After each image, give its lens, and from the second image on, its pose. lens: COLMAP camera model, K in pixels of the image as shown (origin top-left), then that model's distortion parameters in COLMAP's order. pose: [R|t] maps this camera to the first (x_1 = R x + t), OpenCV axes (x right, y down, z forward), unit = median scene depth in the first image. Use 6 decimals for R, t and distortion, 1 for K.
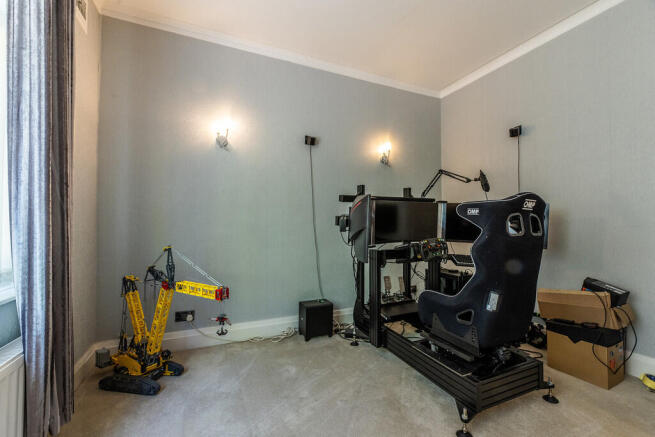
lens RADIAL K [[276.2, 0, 326.9], [0, 276.2, 219.9], [0, 0, 1]] dist [-0.001096, -0.000009]
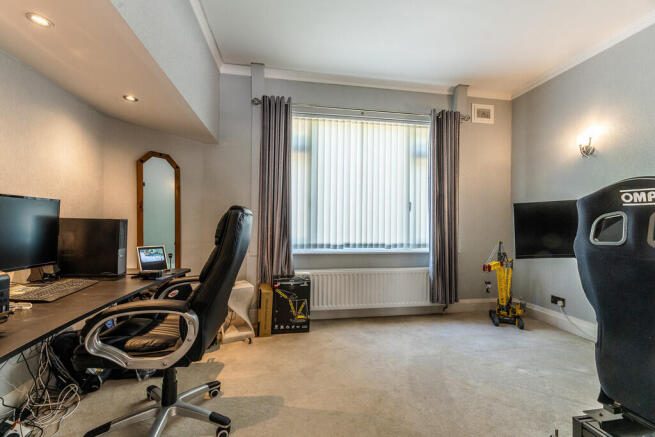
lens RADIAL K [[276.2, 0, 327.1], [0, 276.2, 219.4], [0, 0, 1]] dist [-0.001096, -0.000009]
pose [[-0.236528, -0.017532, -0.971467, 0.979678], [0.001570, 0.999829, -0.018426, 0.003570], [0.971623, -0.005884, -0.236460, 0.299565]]
